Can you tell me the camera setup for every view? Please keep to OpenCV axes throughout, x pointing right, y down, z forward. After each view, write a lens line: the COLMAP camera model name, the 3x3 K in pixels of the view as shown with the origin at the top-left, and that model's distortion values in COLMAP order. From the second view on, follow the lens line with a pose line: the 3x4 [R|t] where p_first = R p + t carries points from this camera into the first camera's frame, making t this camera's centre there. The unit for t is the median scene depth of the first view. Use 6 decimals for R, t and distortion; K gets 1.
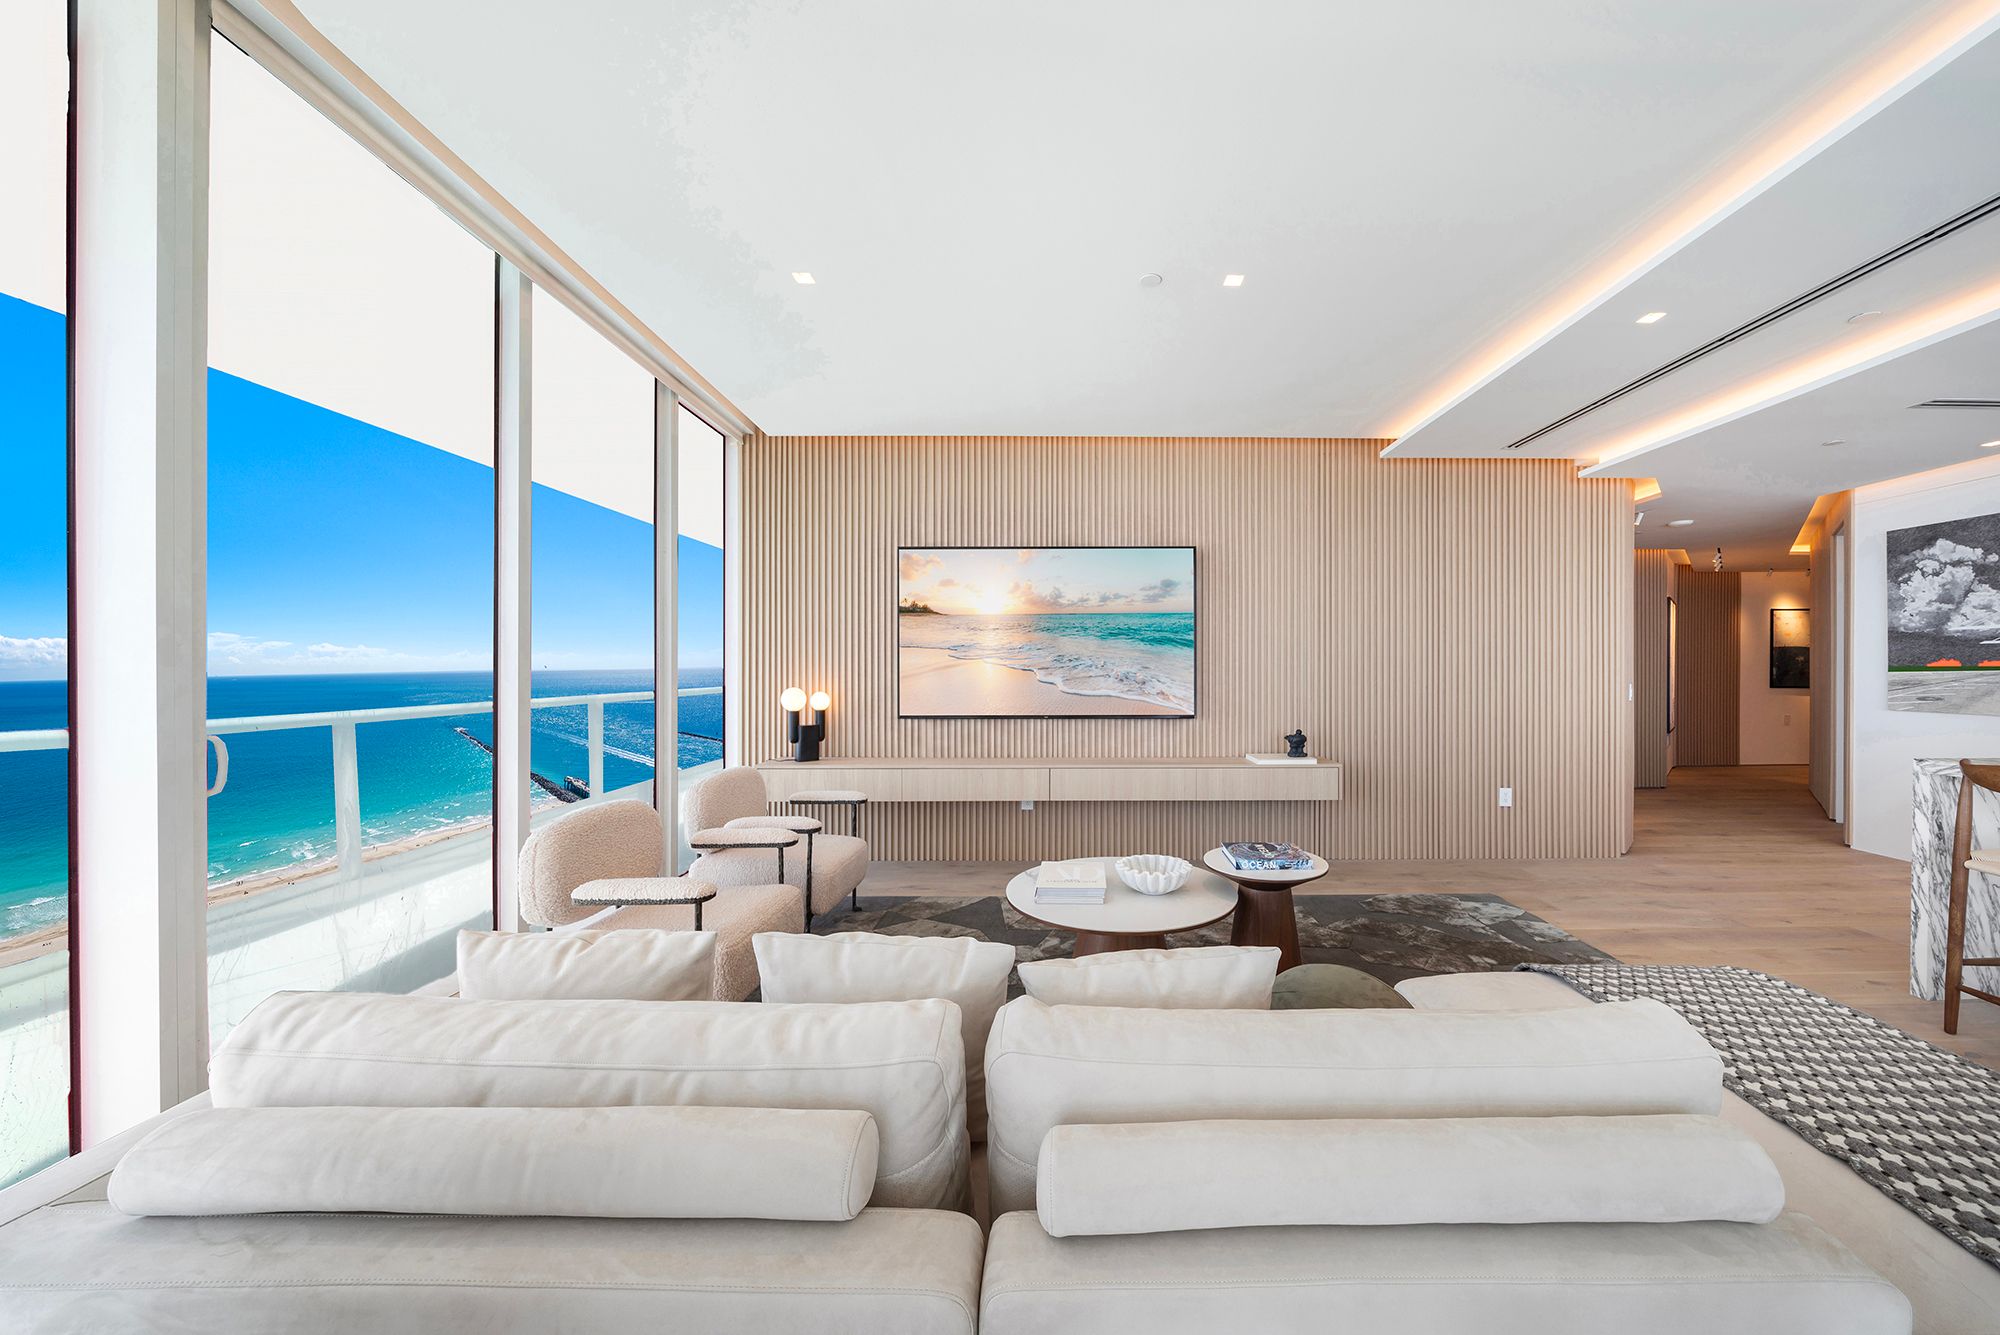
lens RADIAL K [[681.7, 0, 1078.0], [0, 681.7, 669.2], [0, 0, 1]] dist [-0.002483, -0.001100]
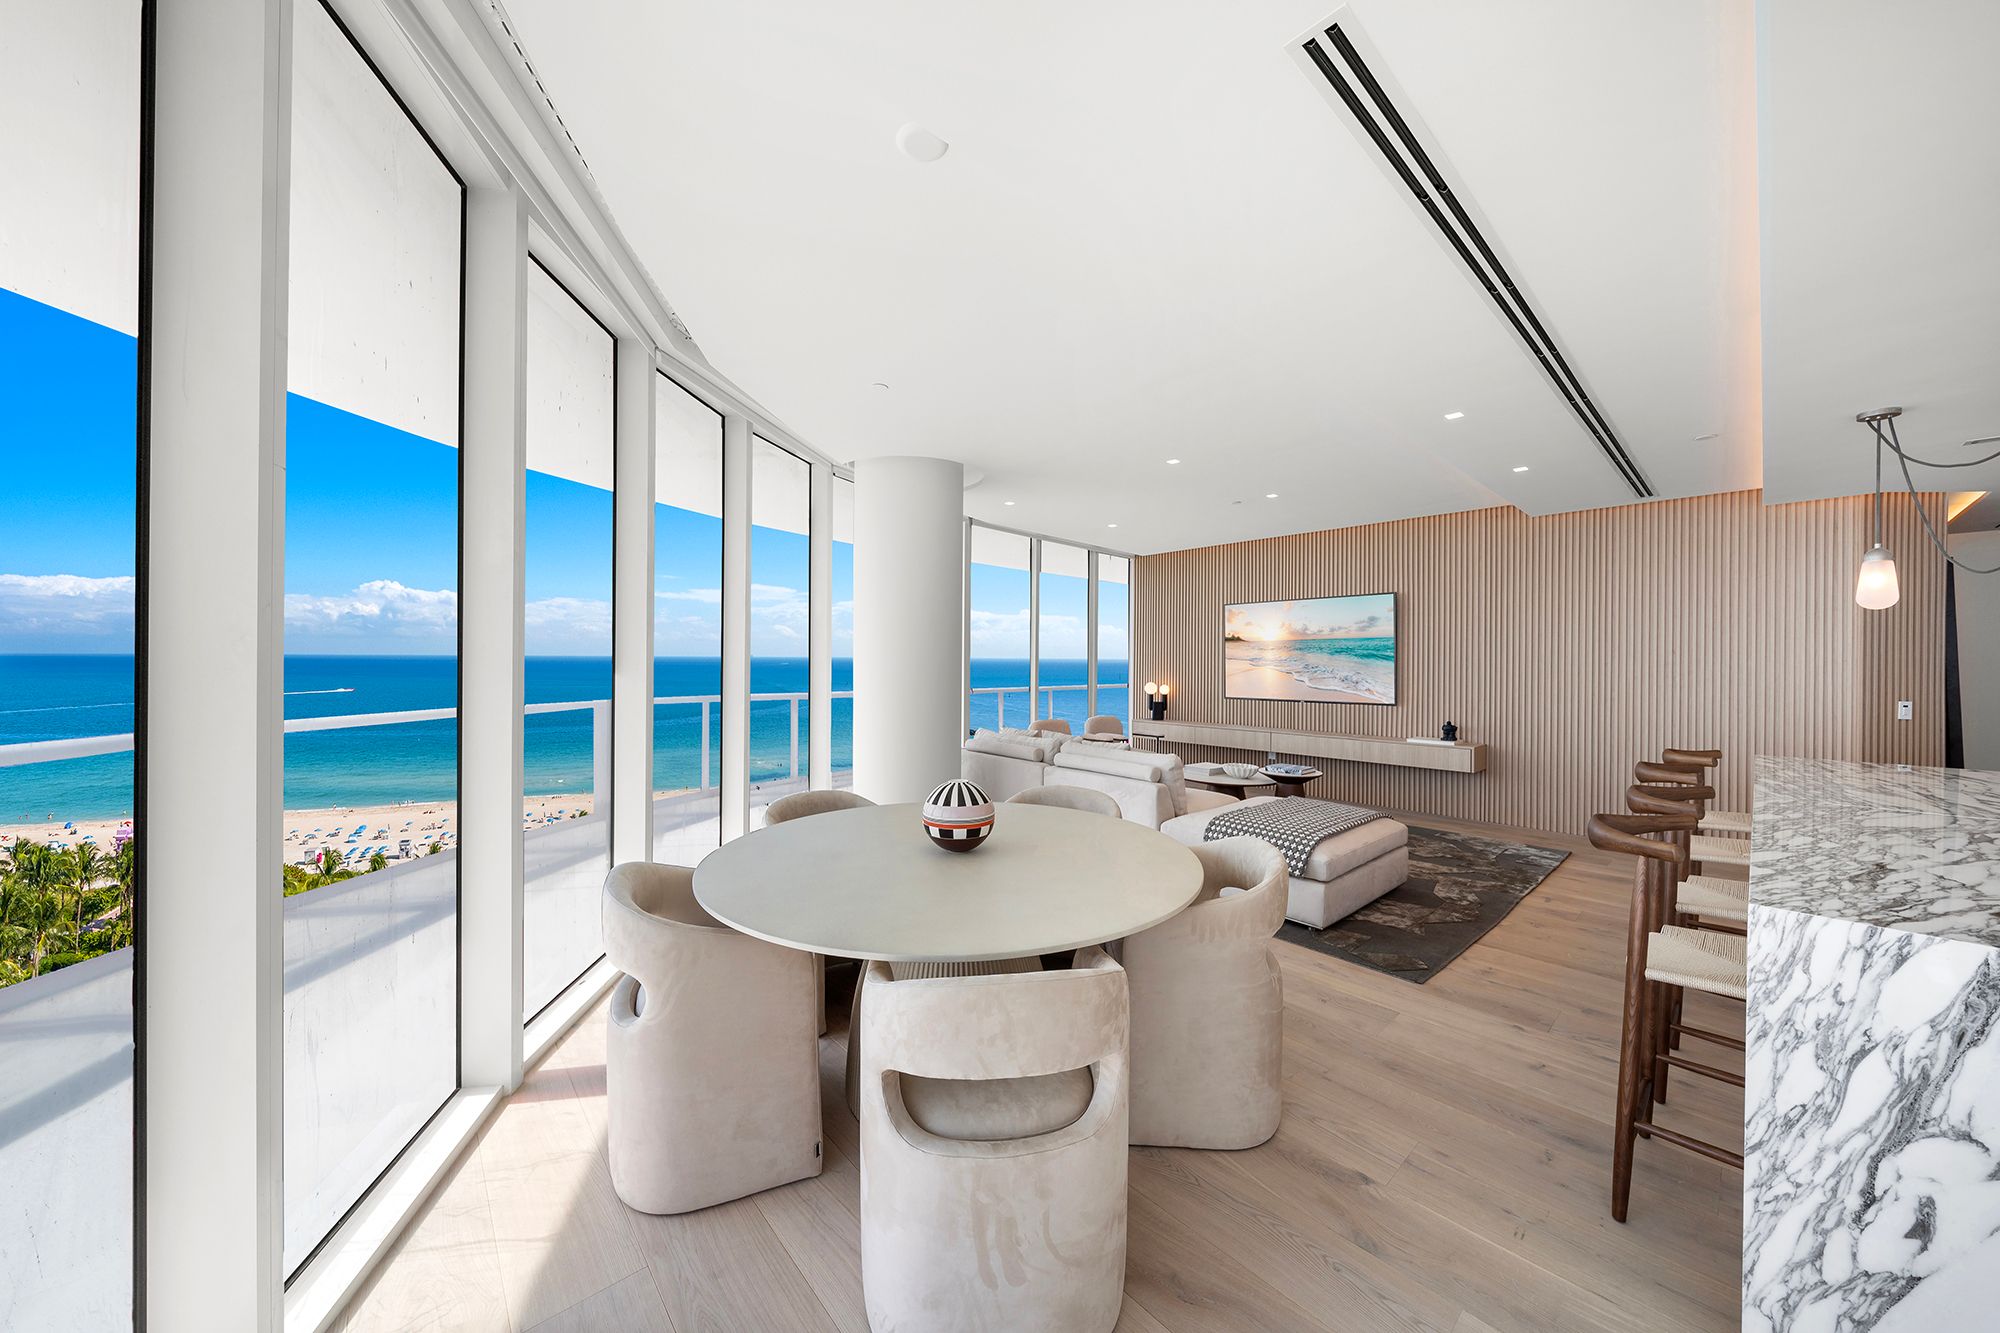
lens RADIAL K [[686.3, 0, 980.8], [0, 686.3, 680.3], [0, 0, 1]] dist [-0.008469, 0.001096]
pose [[0.635460, 0.021773, -0.771826, 0.802558], [-0.005457, 0.999704, 0.023708, -0.023616], [0.772114, -0.010854, 0.635391, -0.653261]]
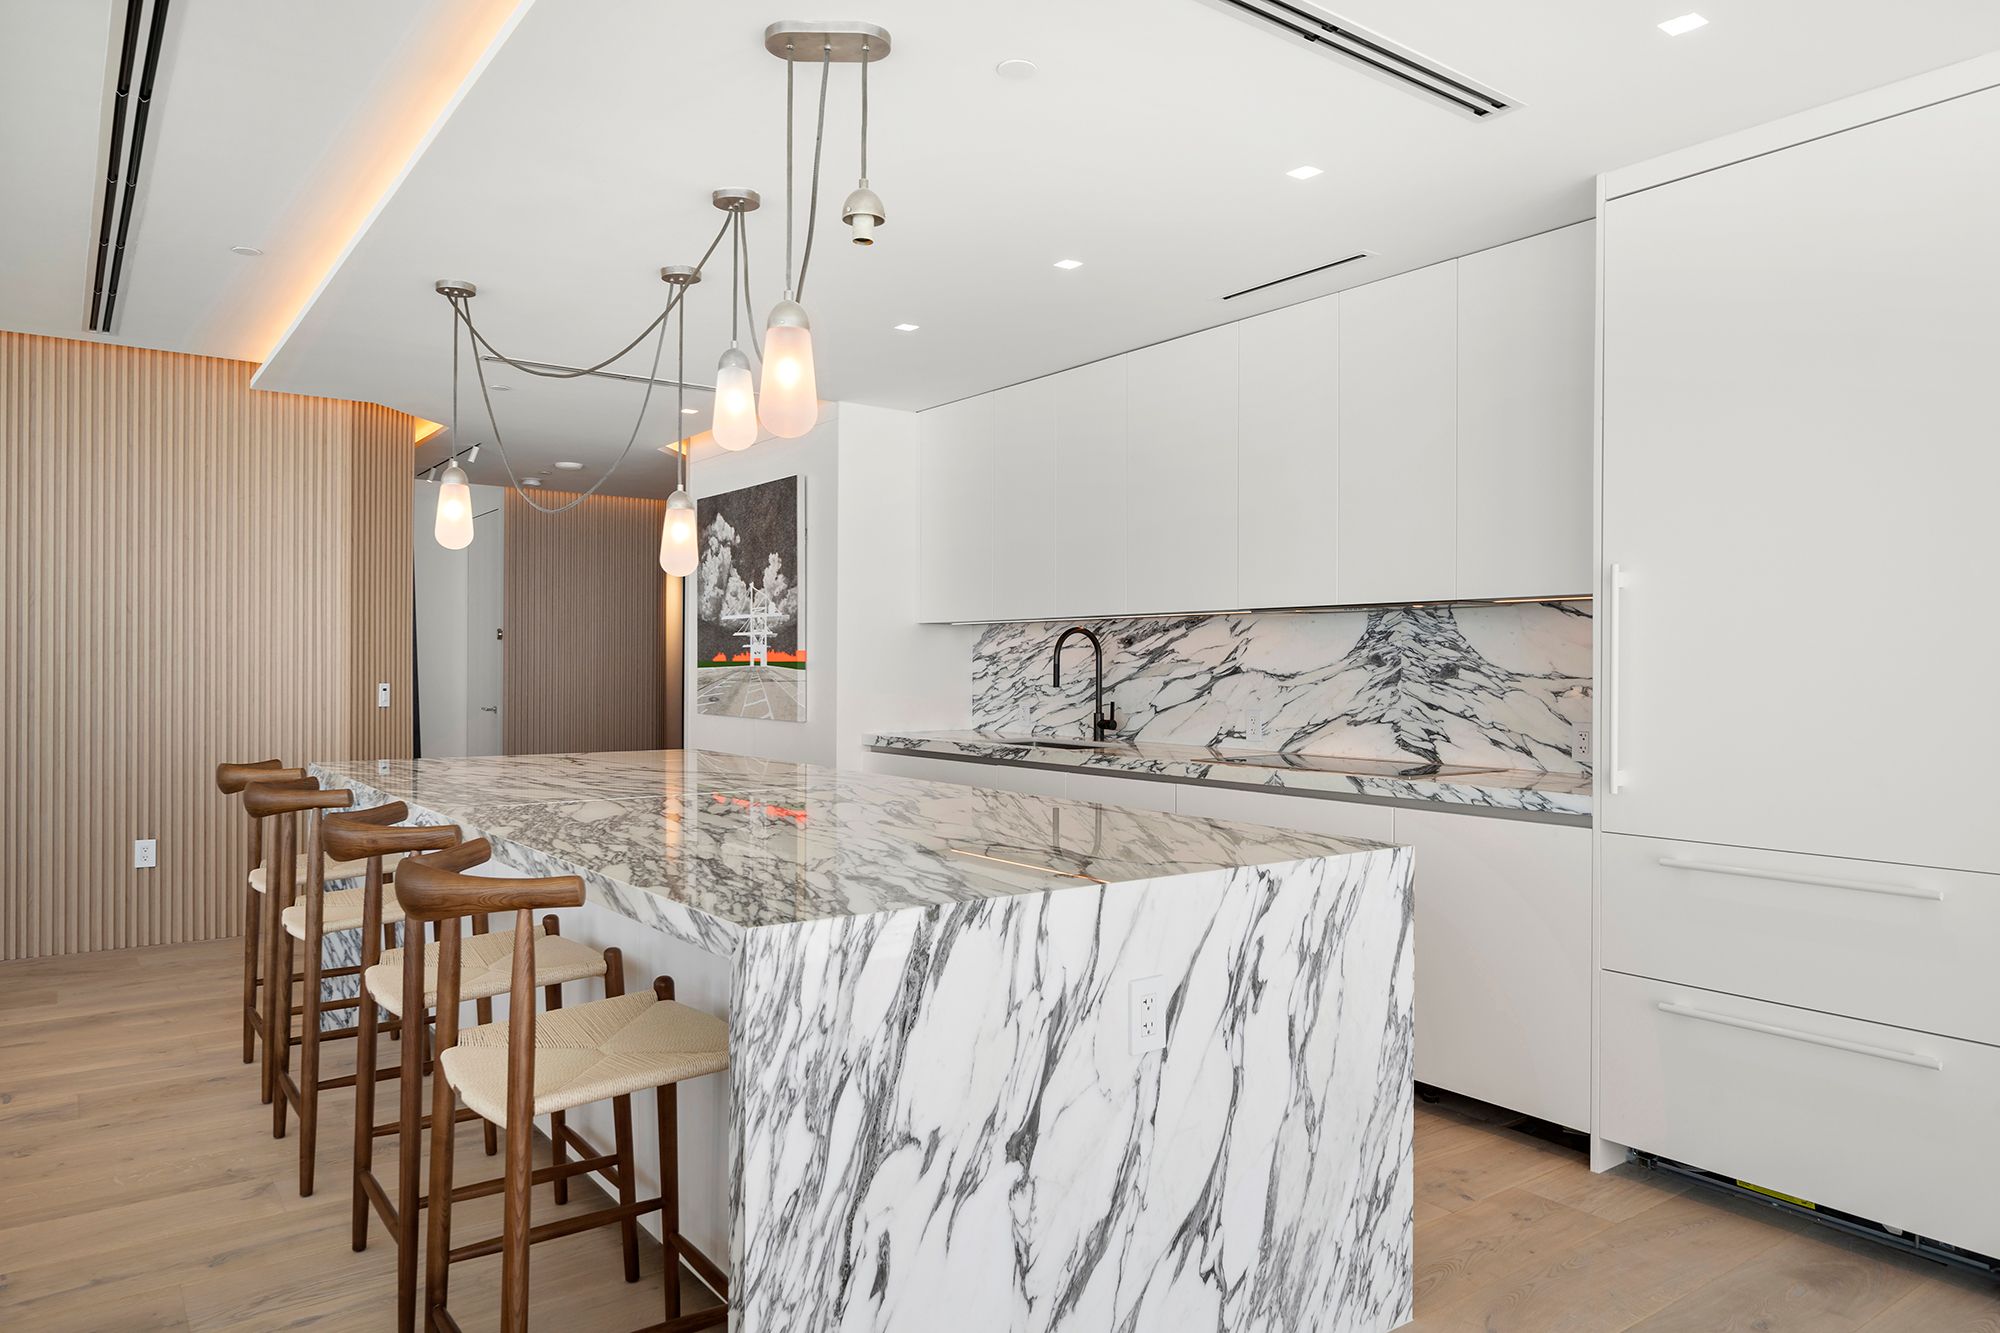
lens RADIAL K [[1300.2, 0, 983.0], [0, 1300.2, 672.6], [0, 0, 1]] dist [0.010026, -0.003459]
pose [[0.827082, 0.000318, 0.562081, 0.625610], [-0.002949, 0.999989, 0.003773, 0.002812], [-0.562074, -0.004778, 0.827073, -0.559421]]
